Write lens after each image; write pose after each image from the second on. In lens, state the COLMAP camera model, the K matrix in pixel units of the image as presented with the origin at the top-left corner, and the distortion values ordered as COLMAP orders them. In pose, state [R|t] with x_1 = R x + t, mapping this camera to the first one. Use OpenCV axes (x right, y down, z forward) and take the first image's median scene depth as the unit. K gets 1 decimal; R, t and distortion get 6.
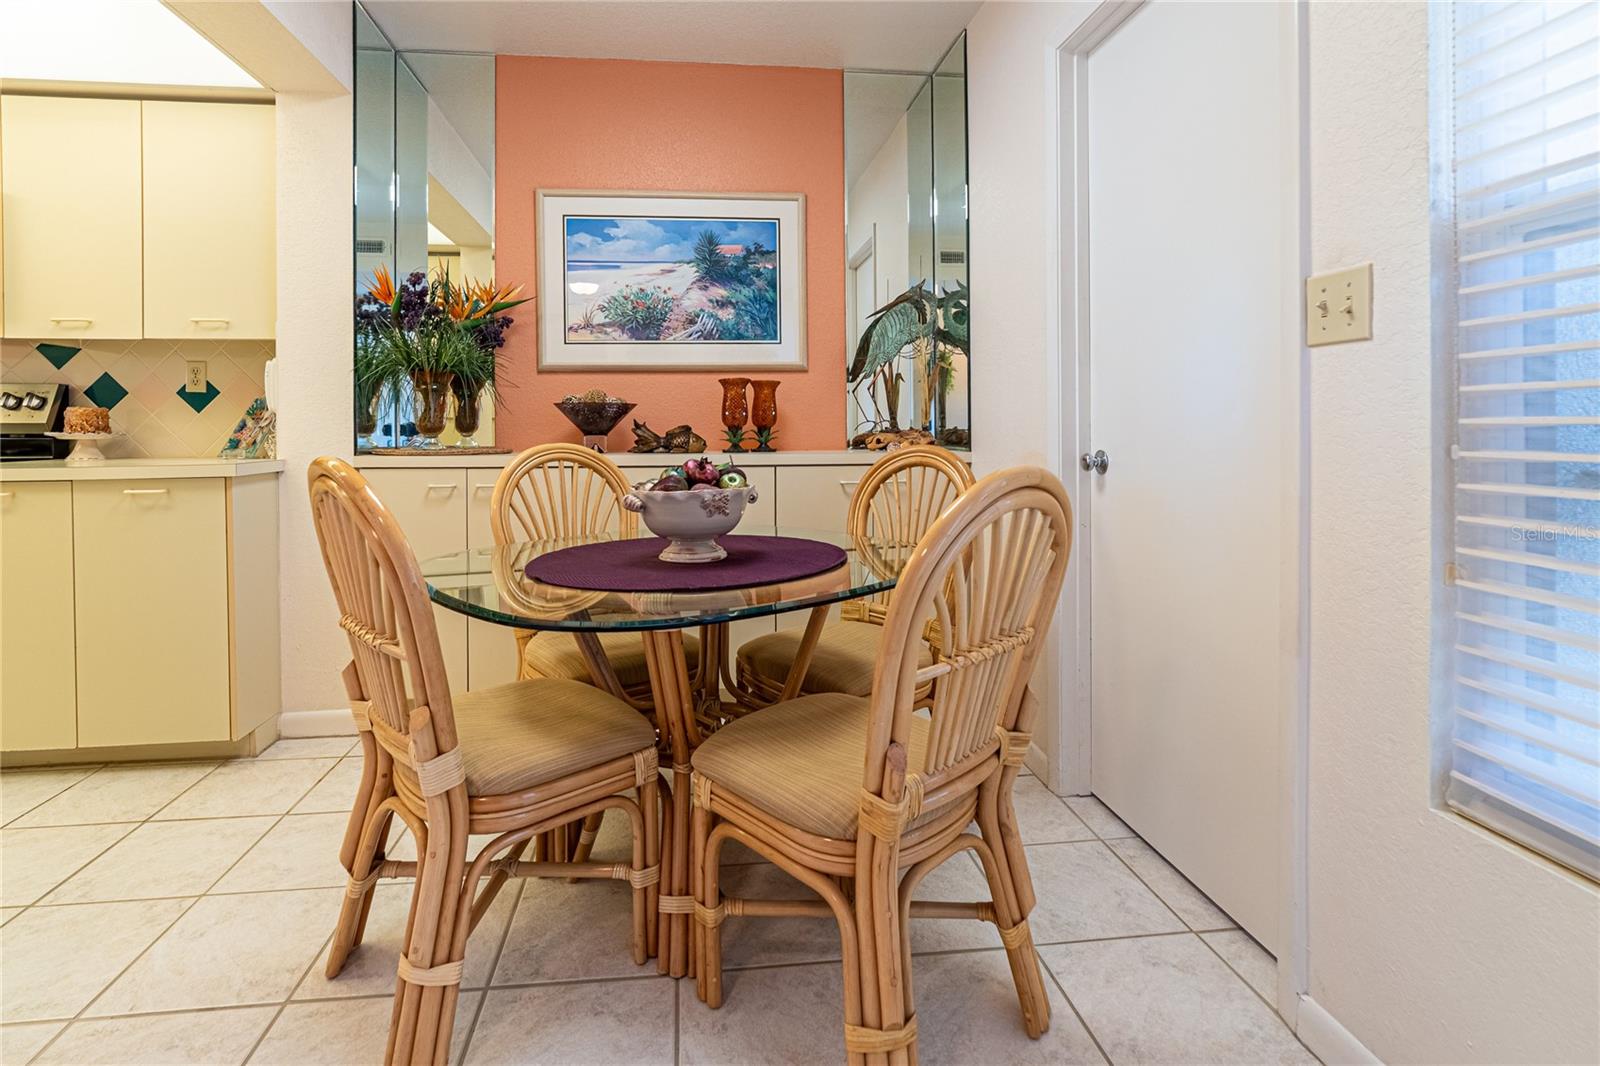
lens RADIAL K [[776.1, 0, 770.1], [0, 776.1, 424.2], [0, 0, 1]] dist [-0.006823, 0.000277]
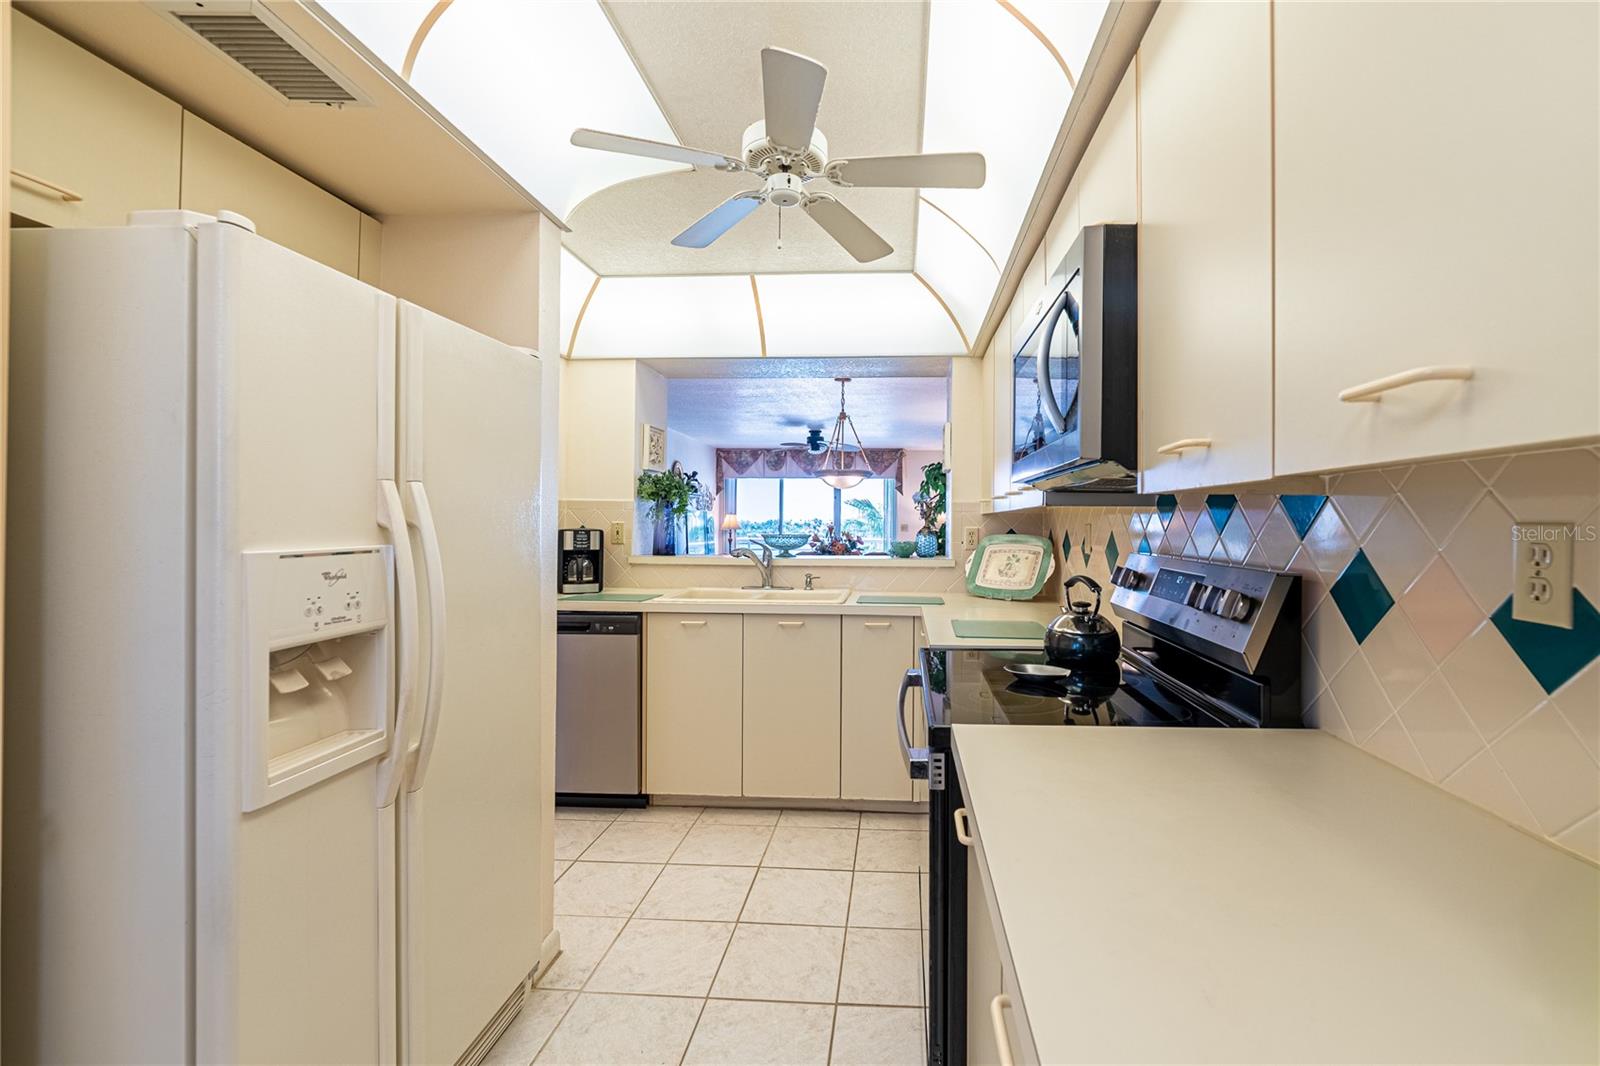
lens RADIAL K [[680.9, 0, 858.2], [0, 680.9, 523.8], [0, 0, 1]] dist [-0.001103, -0.000122]
pose [[-0.162153, 0.006516, -0.986744, -0.414642], [-0.002000, 0.999974, 0.006932, -0.078028], [0.986764, 0.003097, -0.162136, 0.741200]]
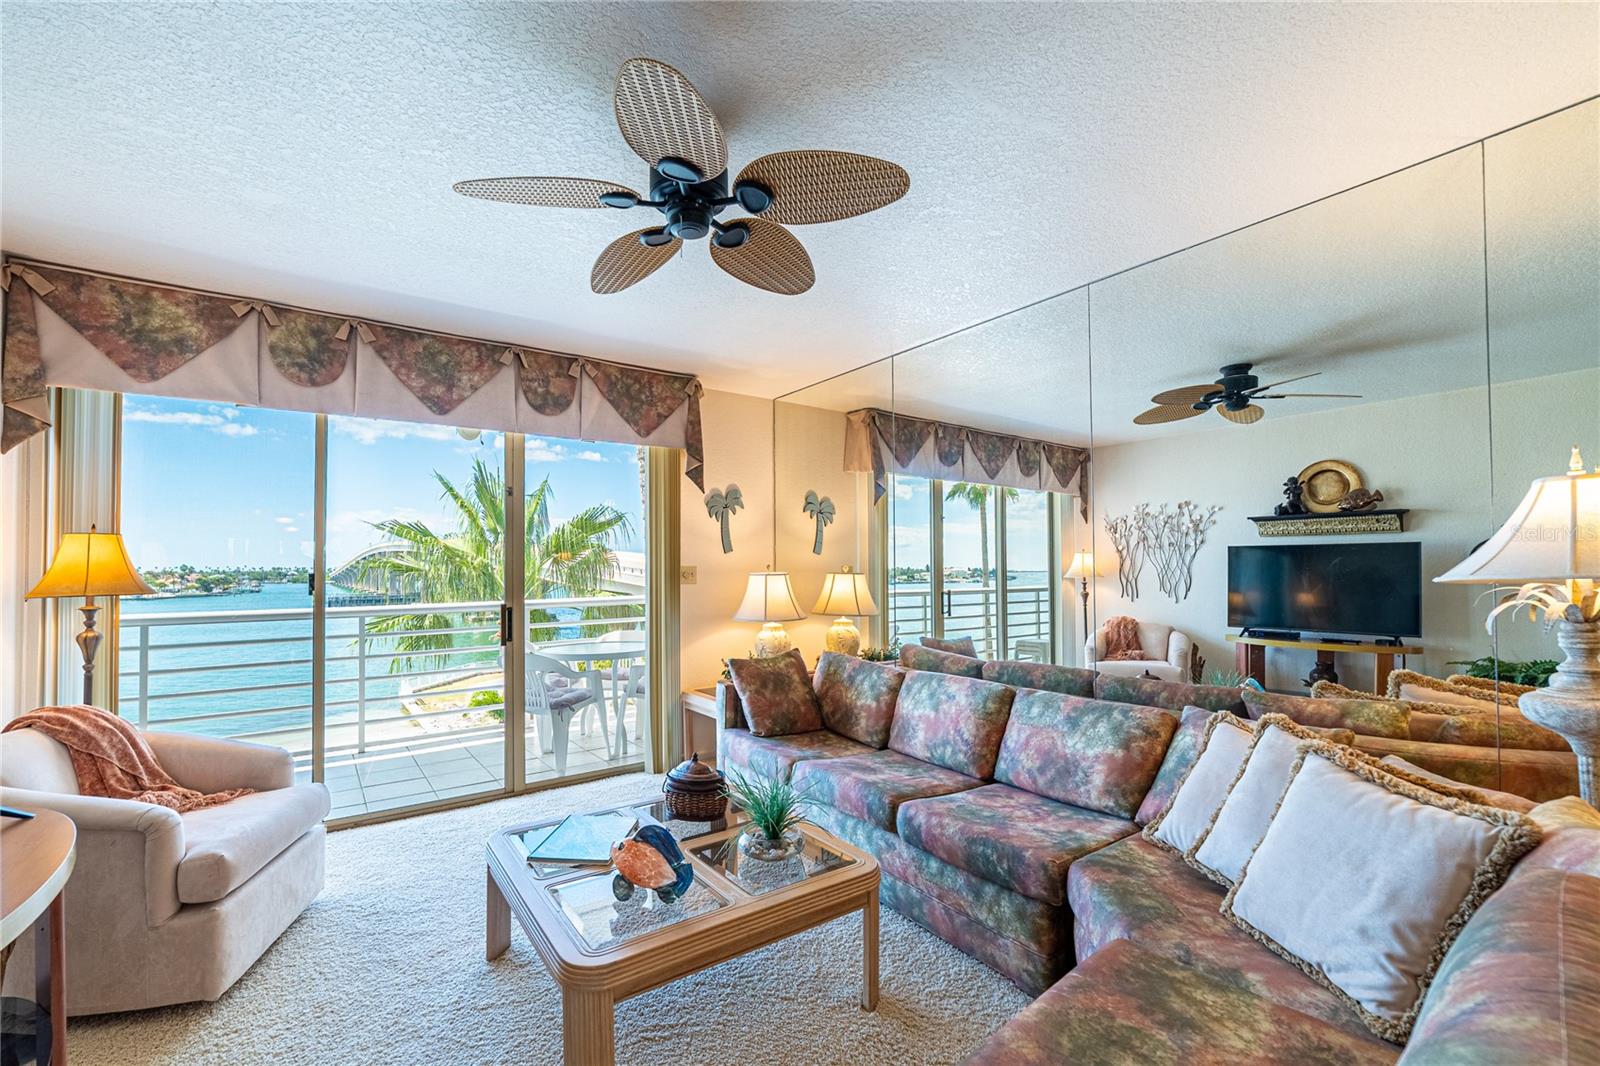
lens RADIAL K [[665.7, 0, 758.4], [0, 665.7, 551.8], [0, 0, 1]] dist [-0.021011, 0.010821]
pose [[0.472860, -0.016750, -0.880979, -2.713080], [0.006463, 0.999858, -0.015541, -0.060511], [0.881114, 0.001655, 0.472901, -0.154076]]
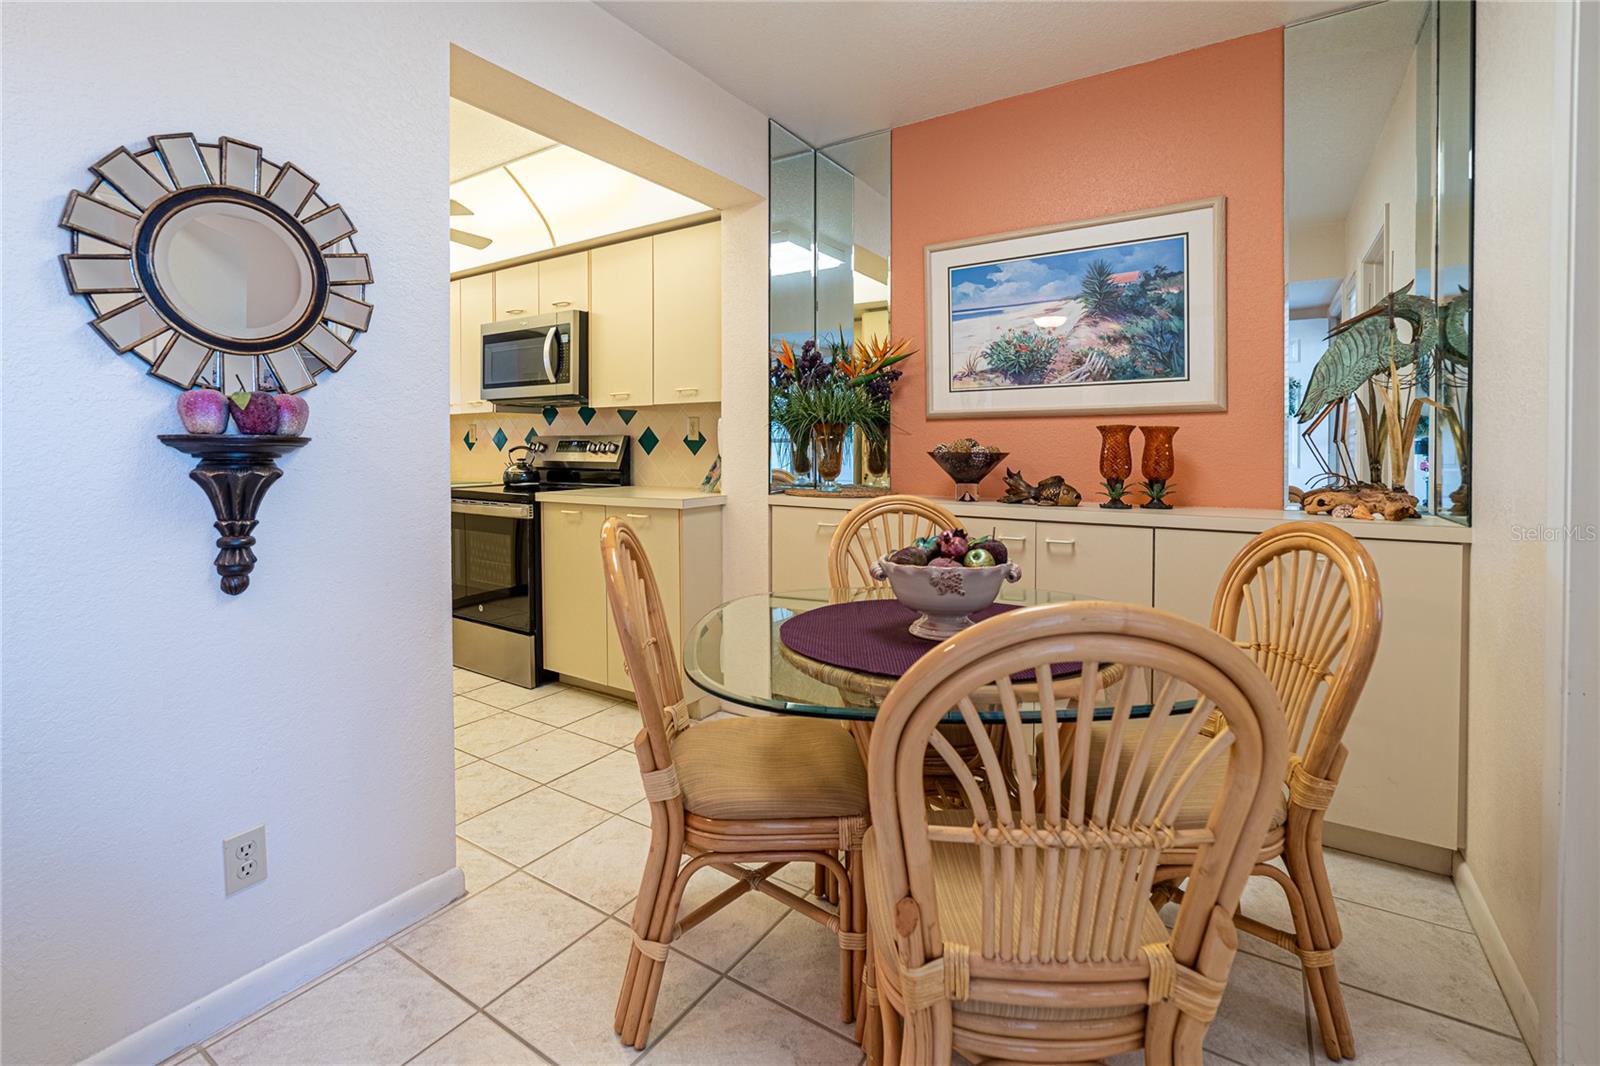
lens RADIAL K [[732.9, 0, 773.1], [0, 732.9, 452.4], [0, 0, 1]] dist [-0.013206, 0.000236]
pose [[0.765334, 0.010765, -0.643543, 0.184383], [-0.002101, 0.999897, 0.014227, -0.036663], [0.643630, -0.009536, 0.765278, 0.099792]]
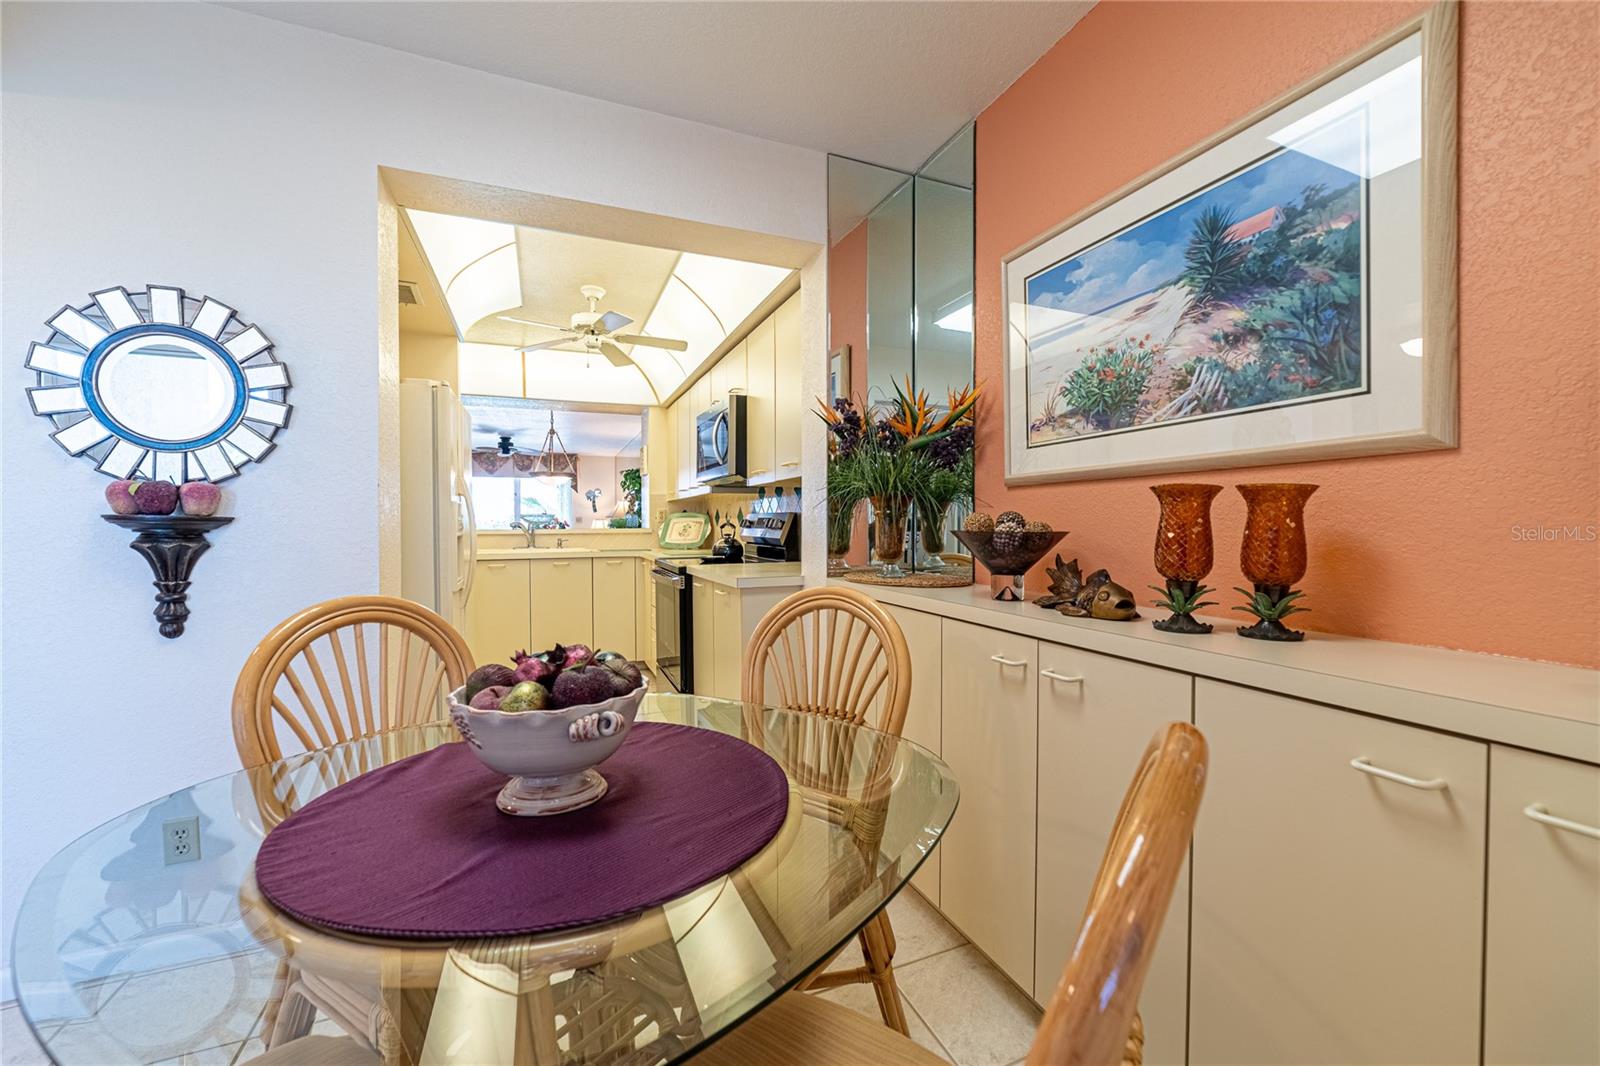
lens RADIAL K [[636.6, 0, 797.9], [0, 636.6, 531.7], [0, 0, 1]] dist [-0.016605, 0.005091]
pose [[0.279137, 0.018615, -0.960071, 0.269927], [0.002993, 0.999790, 0.020255, -0.035487], [0.960247, -0.008527, 0.279023, 0.610066]]
